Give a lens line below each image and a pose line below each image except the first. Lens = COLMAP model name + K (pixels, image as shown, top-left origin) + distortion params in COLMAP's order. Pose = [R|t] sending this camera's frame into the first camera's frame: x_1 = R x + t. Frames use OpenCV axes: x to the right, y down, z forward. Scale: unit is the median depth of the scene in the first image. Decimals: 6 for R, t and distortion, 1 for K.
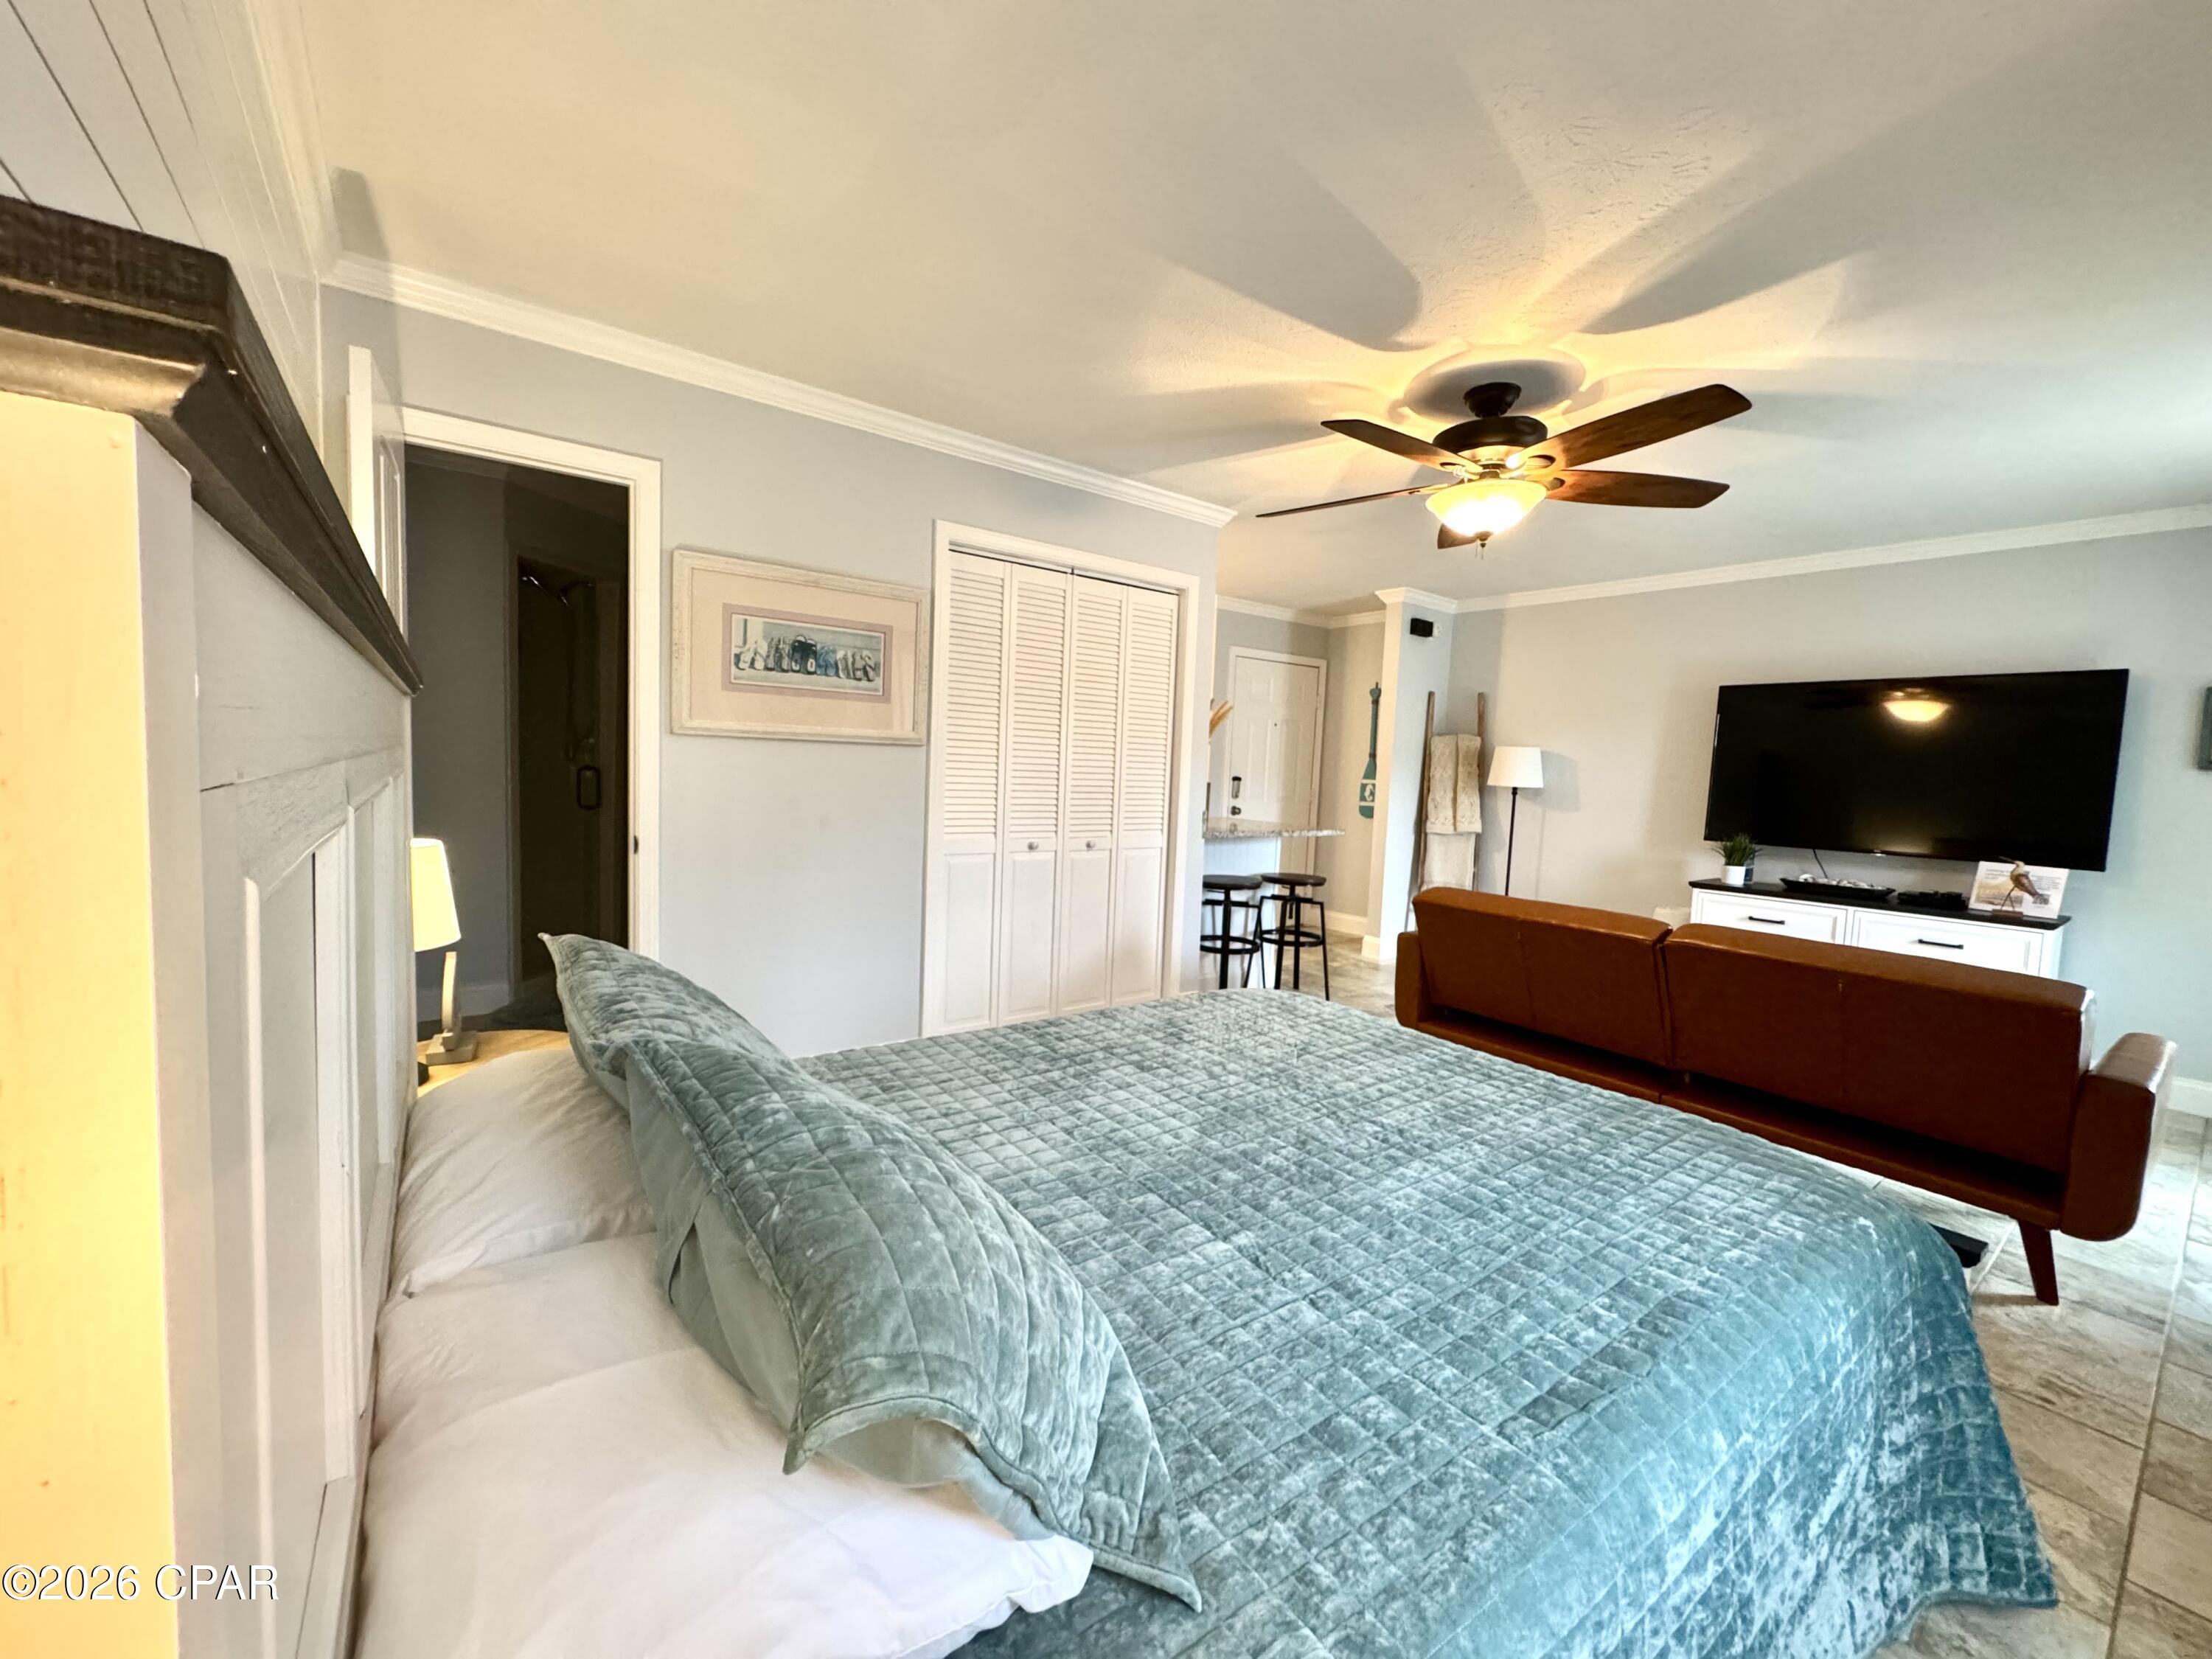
lens RADIAL K [[883.3, 0, 1100.1], [0, 883.3, 826.3], [0, 0, 1]] dist [-0.003144, 0.000780]
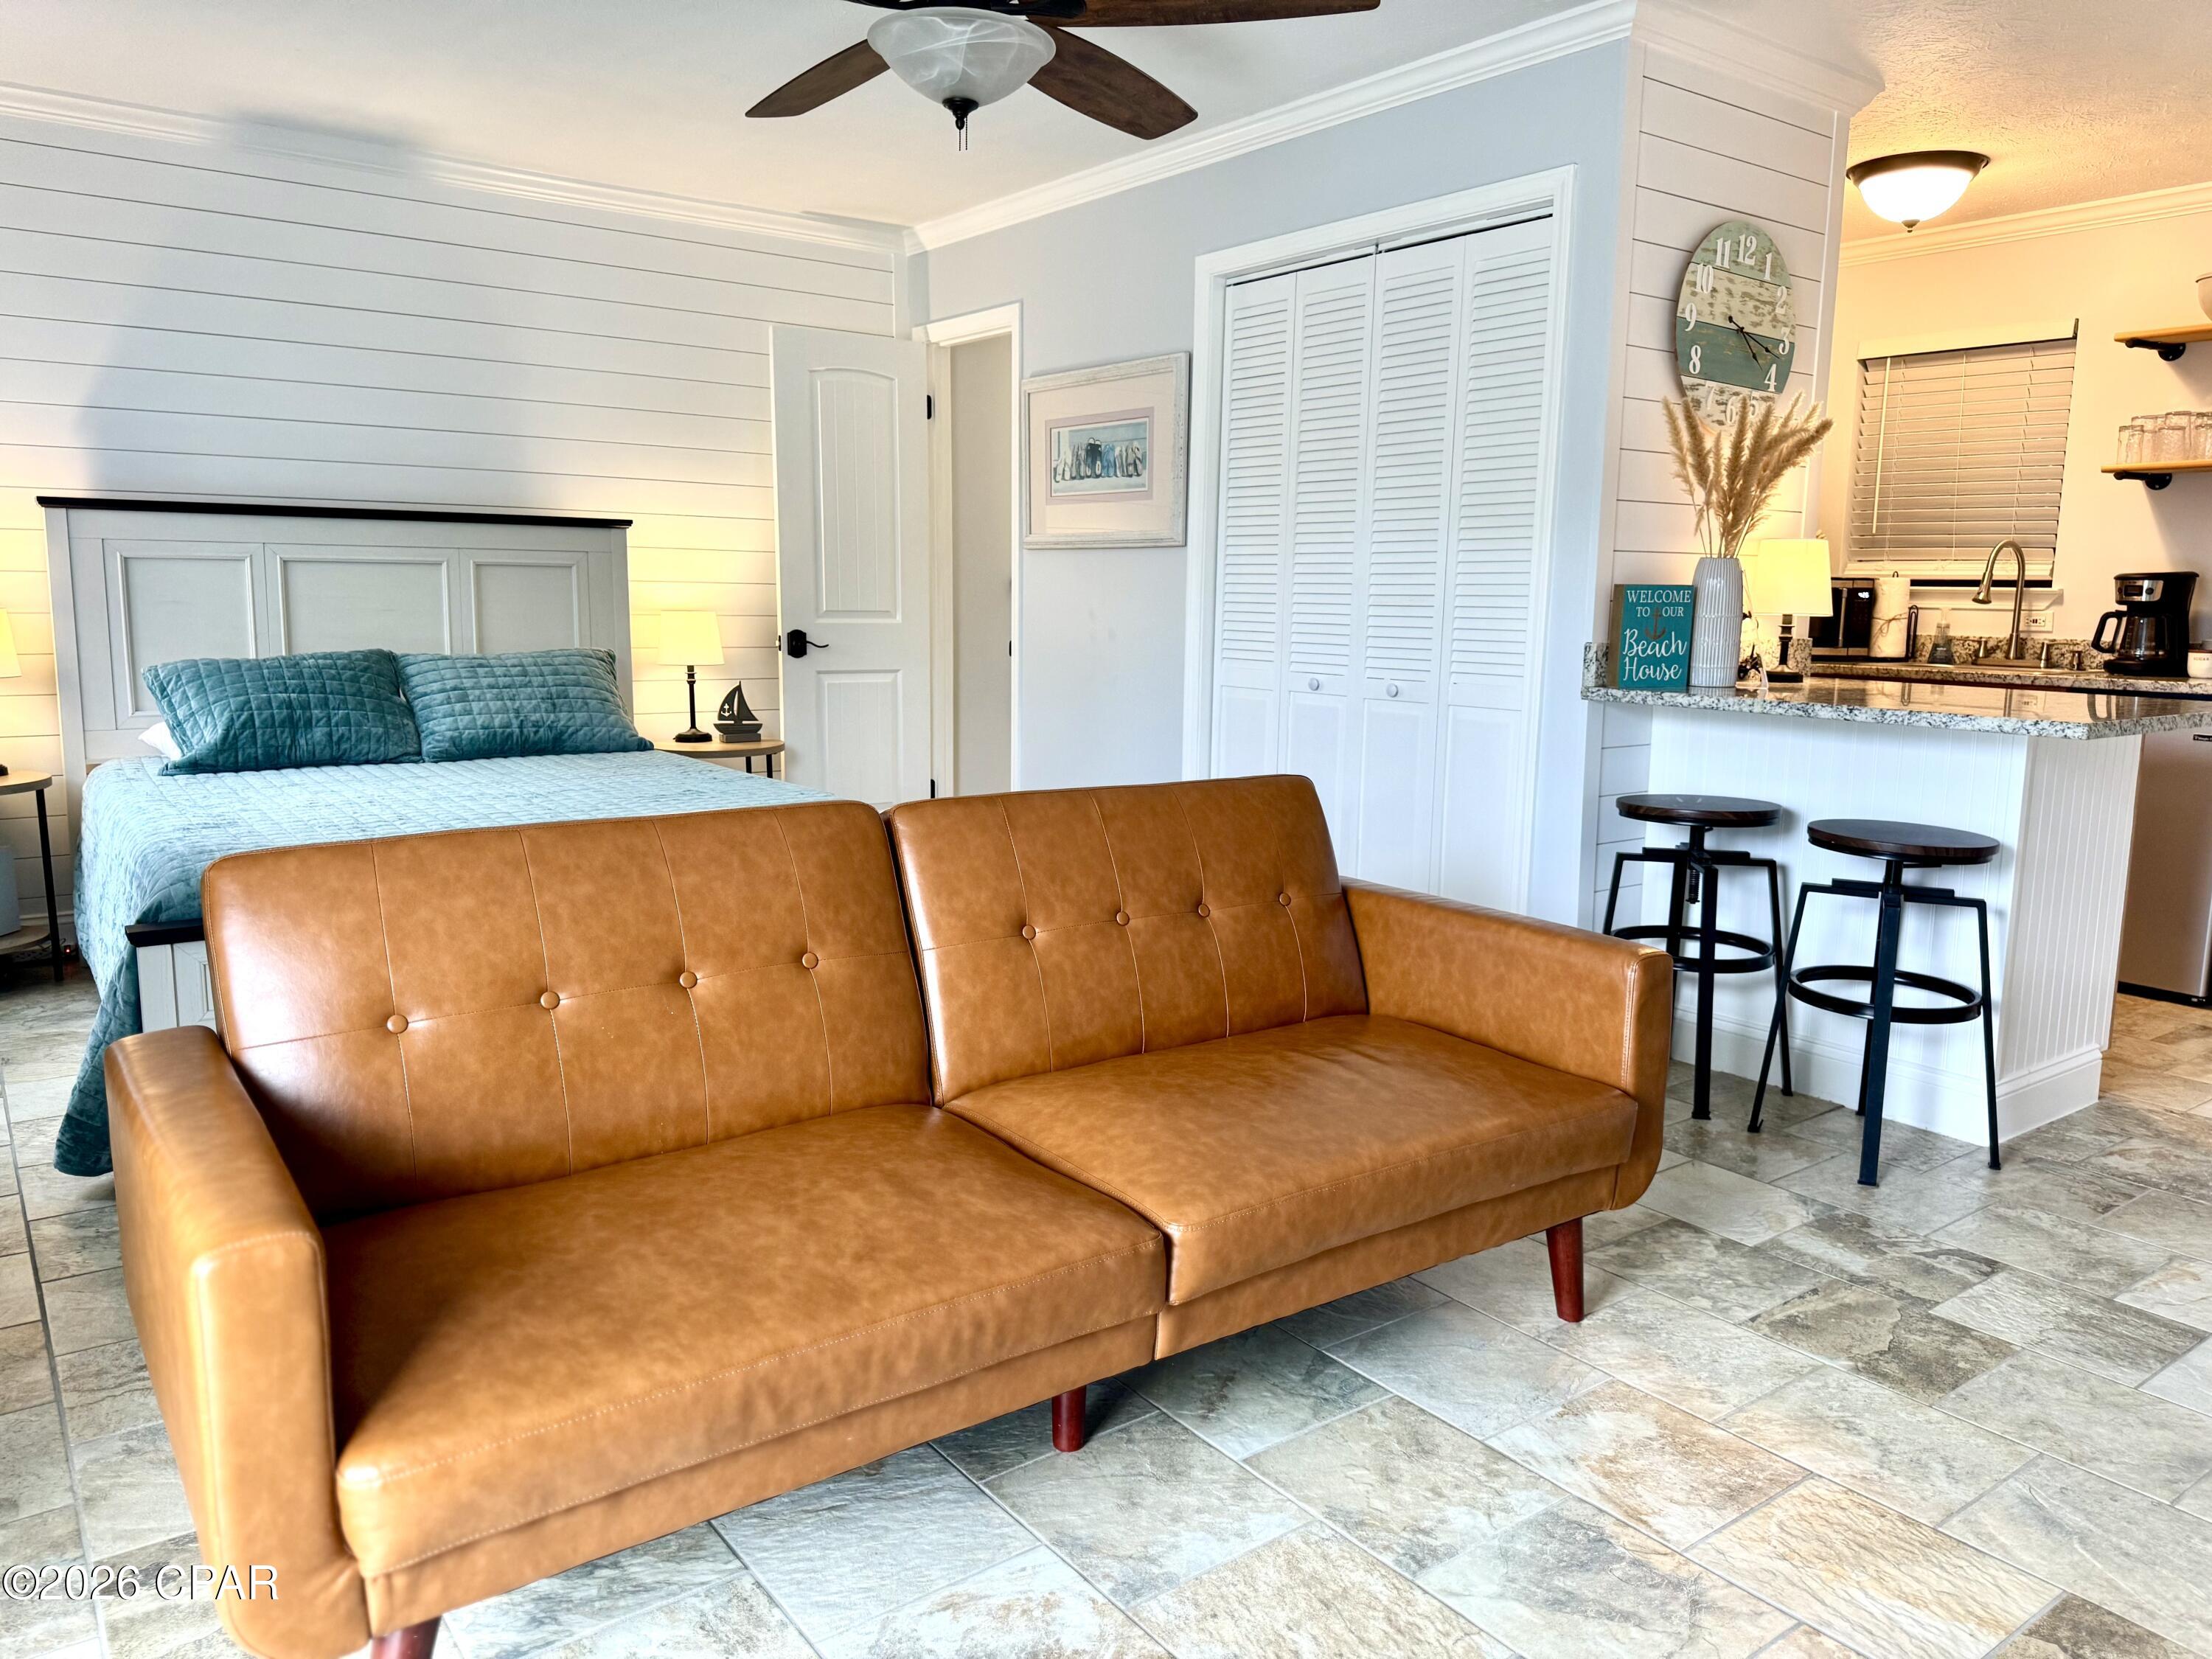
lens RADIAL K [[1563.3, 0, 1110.5], [0, 1563.3, 815.9], [0, 0, 1]] dist [0.051558, -0.066814]
pose [[-0.000147, 0.101671, -0.994818, 1.609100], [-0.084517, 0.991257, 0.101320, 0.019289], [0.996422, 0.084094, 0.008447, 1.200181]]
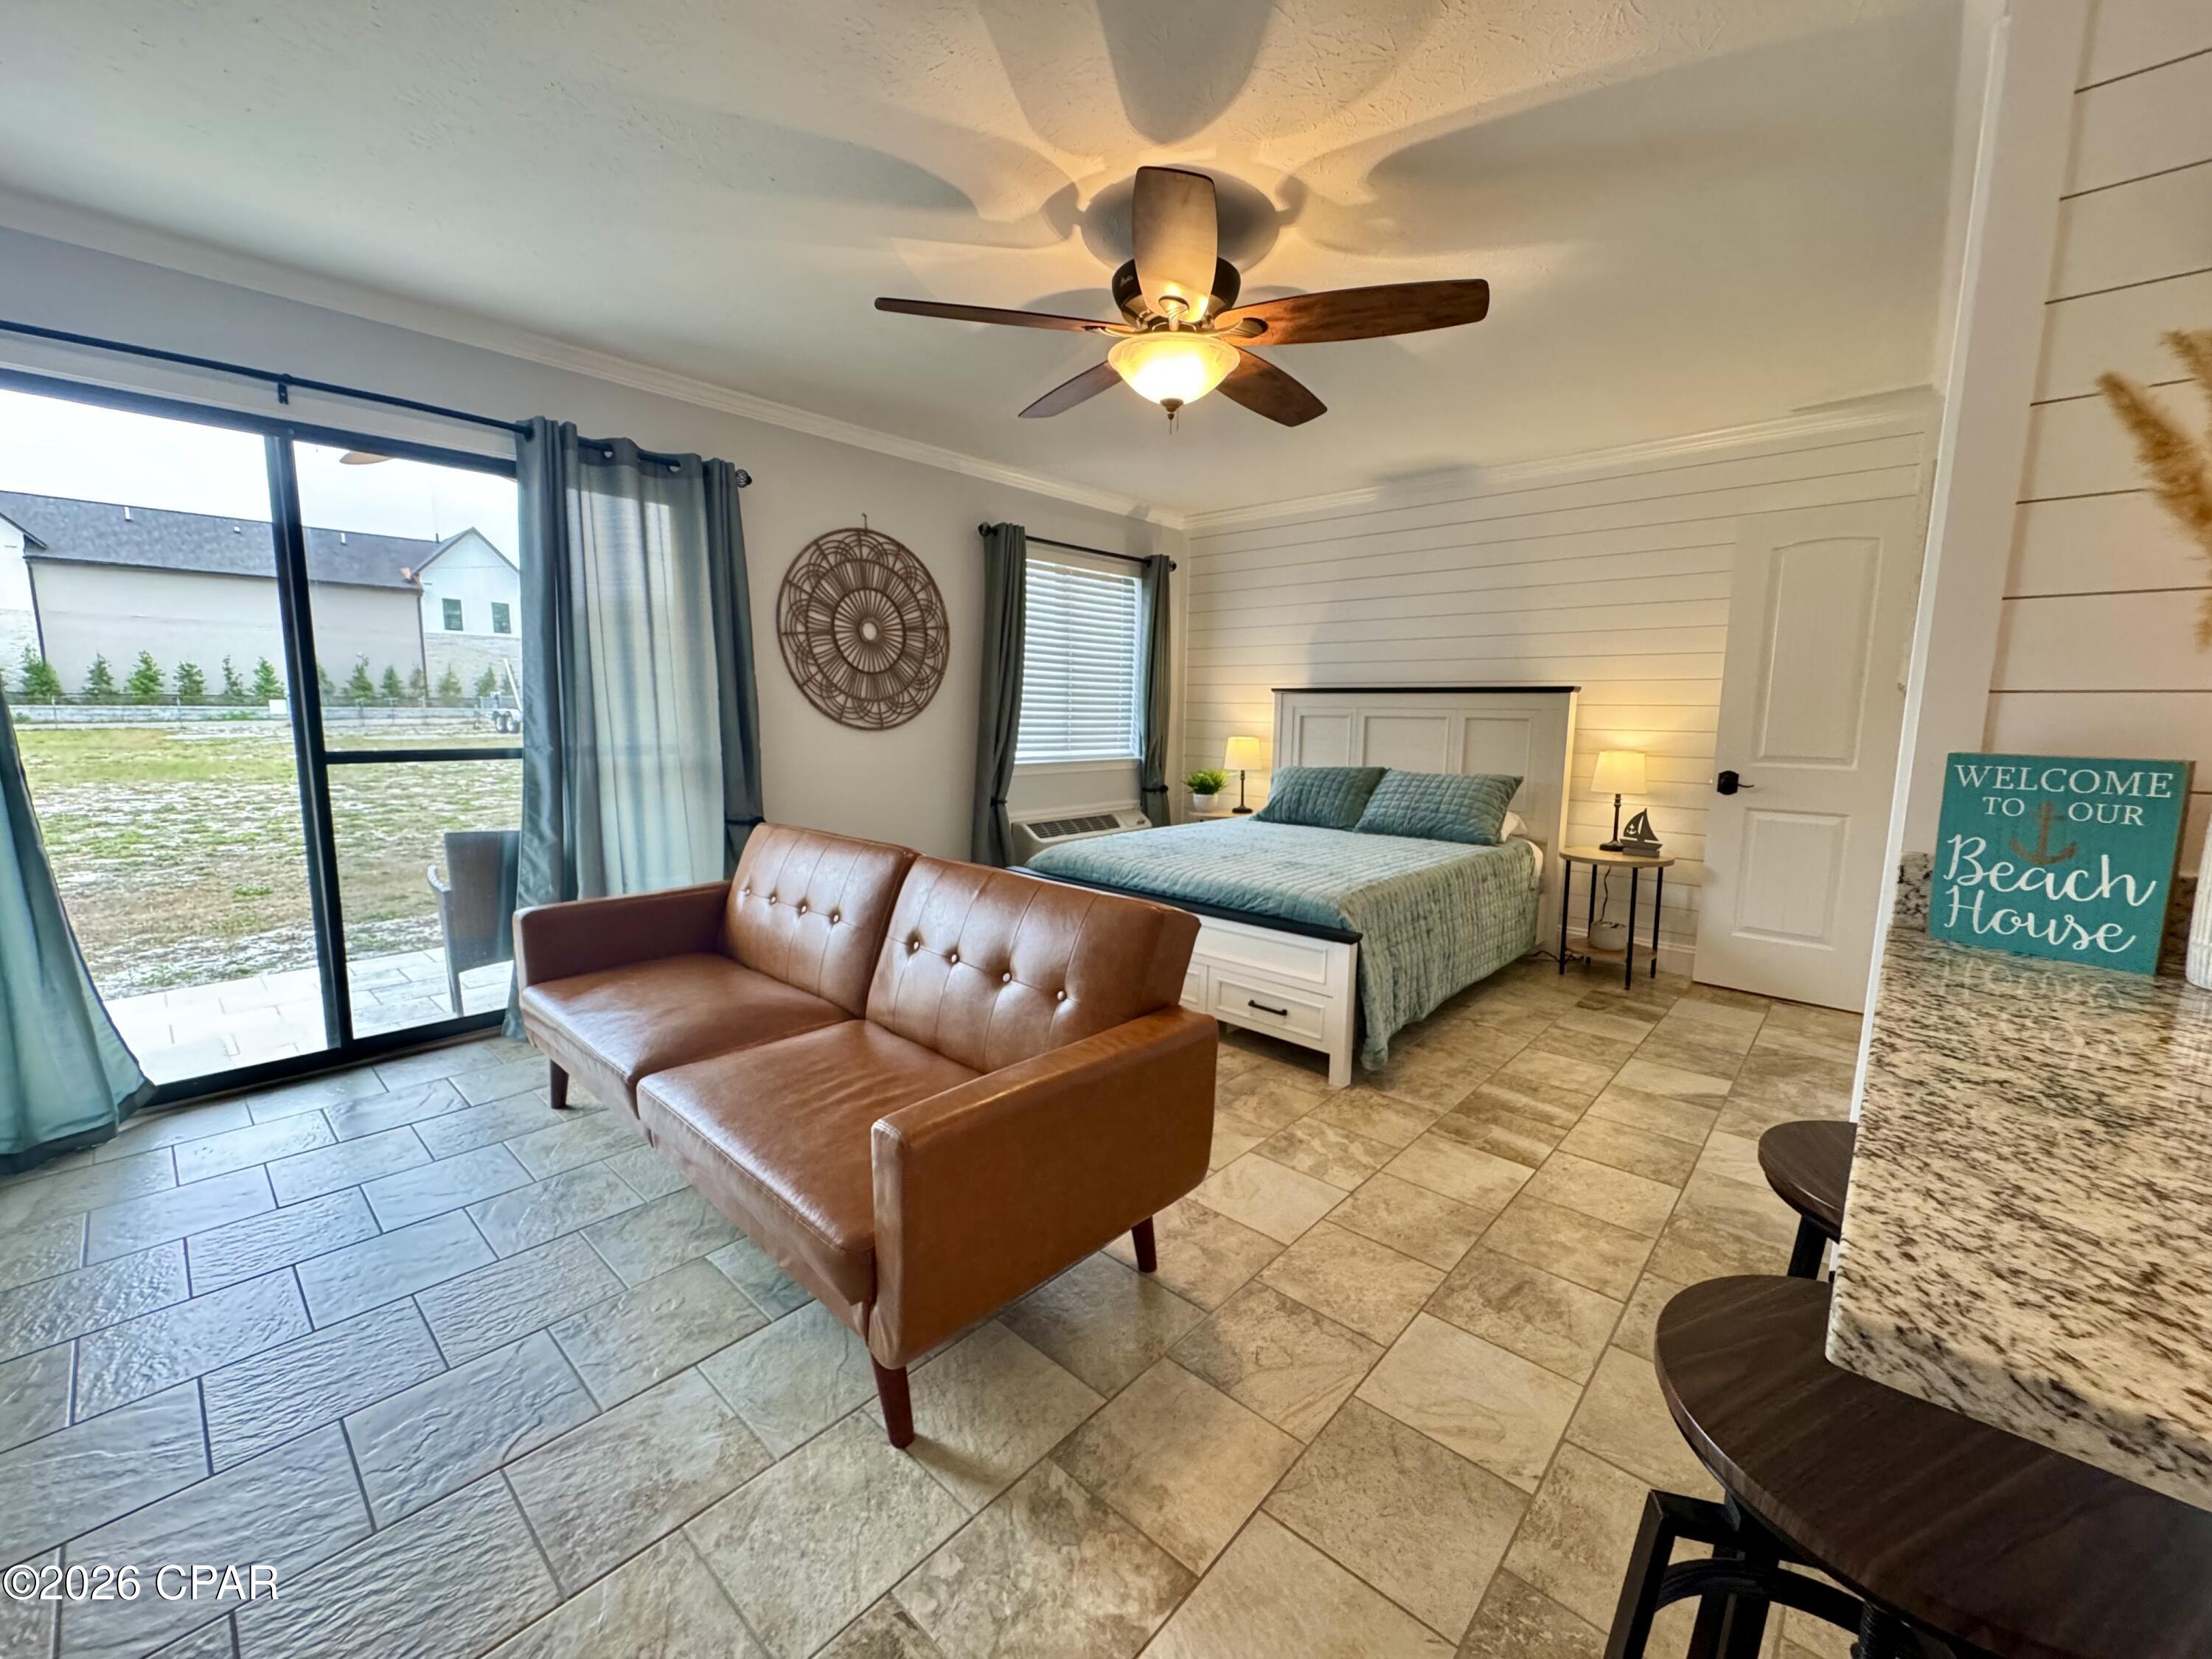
lens RADIAL K [[883.3, 0, 1103.4], [0, 883.3, 825.8], [0, 0, 1]] dist [-0.003144, 0.000780]
pose [[-0.981171, -0.029166, -0.190926, 0.683989], [-0.066289, 0.979339, 0.191053, -0.101775], [0.181409, 0.200112, -0.962832, 1.994346]]
